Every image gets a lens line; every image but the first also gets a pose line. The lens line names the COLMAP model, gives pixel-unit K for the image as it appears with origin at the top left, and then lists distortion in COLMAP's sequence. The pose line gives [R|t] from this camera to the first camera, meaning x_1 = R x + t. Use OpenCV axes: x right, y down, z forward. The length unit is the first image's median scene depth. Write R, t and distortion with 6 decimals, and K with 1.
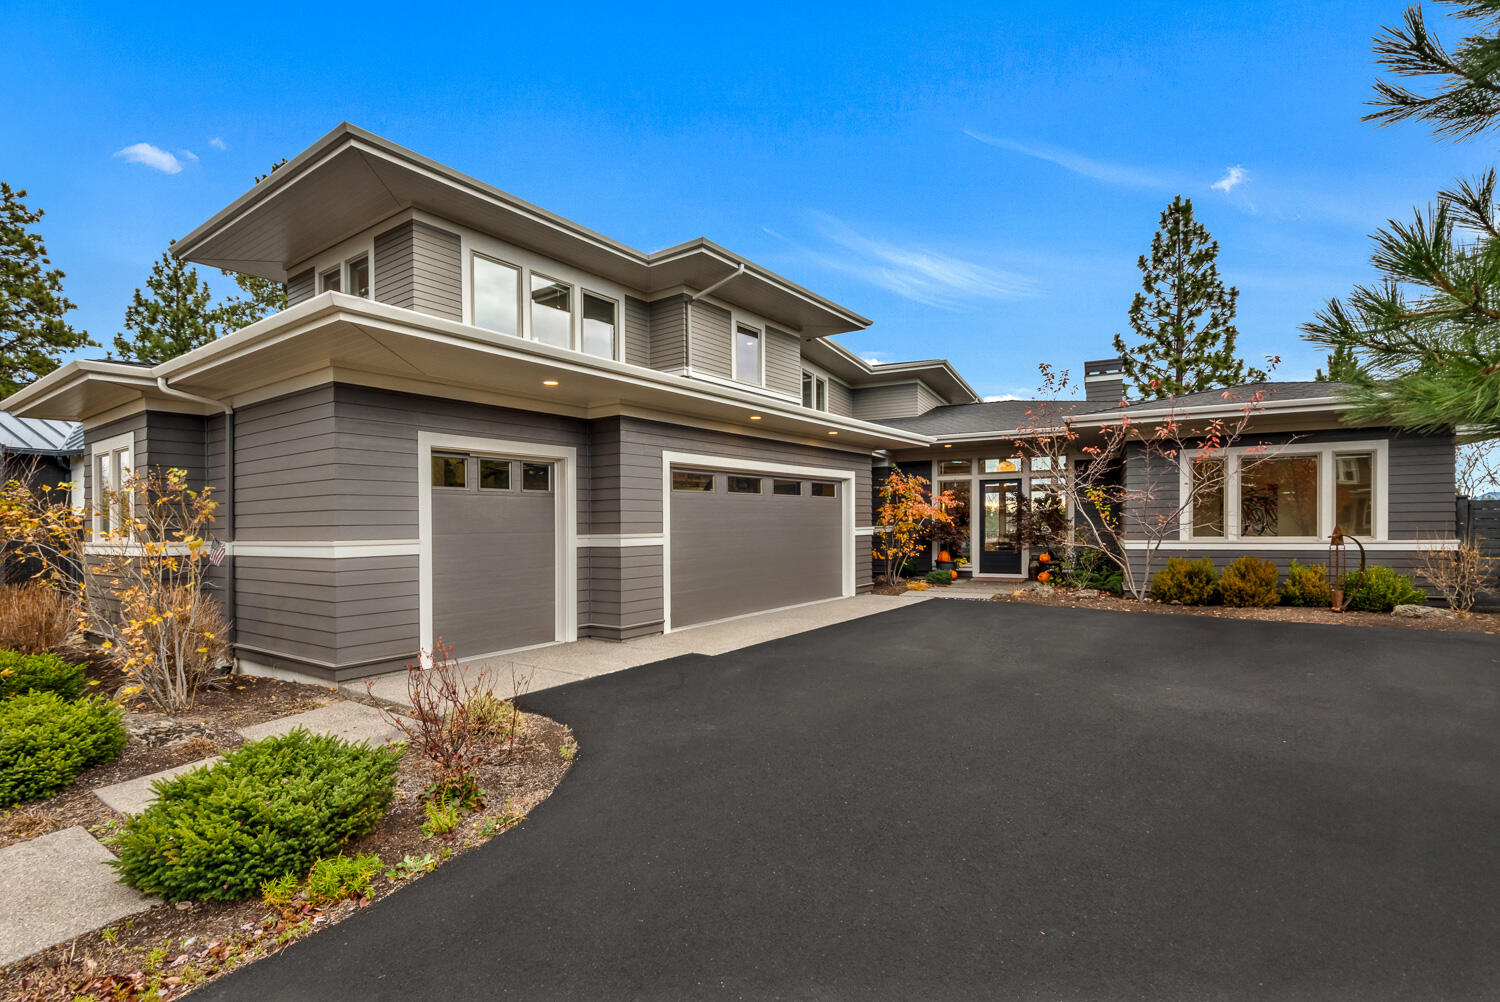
lens RADIAL K [[732.7, 0, 758.4], [0, 732.7, 517.6], [0, 0, 1]] dist [0.038518, -0.000642]
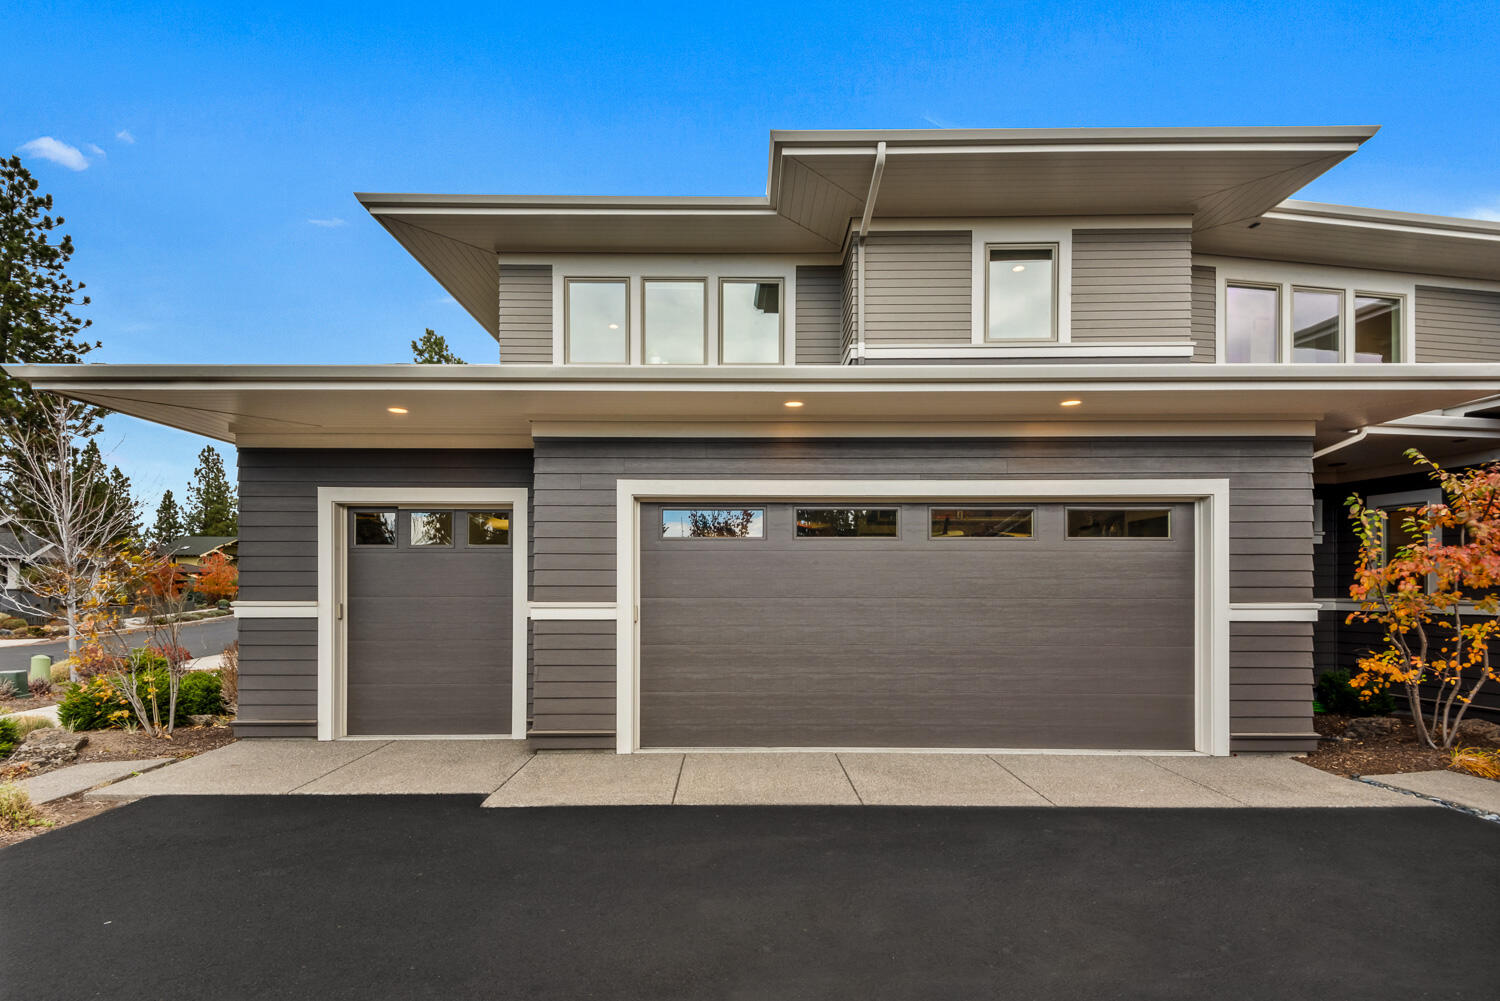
lens RADIAL K [[776.9, 0, 745.4], [0, 776.9, 573.8], [0, 0, 1]] dist [0.017268, -0.000390]
pose [[0.553578, -0.009292, -0.832745, 0.405041], [-0.003403, 0.999904, -0.013419, 0.003444], [0.832790, 0.010262, 0.553494, 0.539934]]
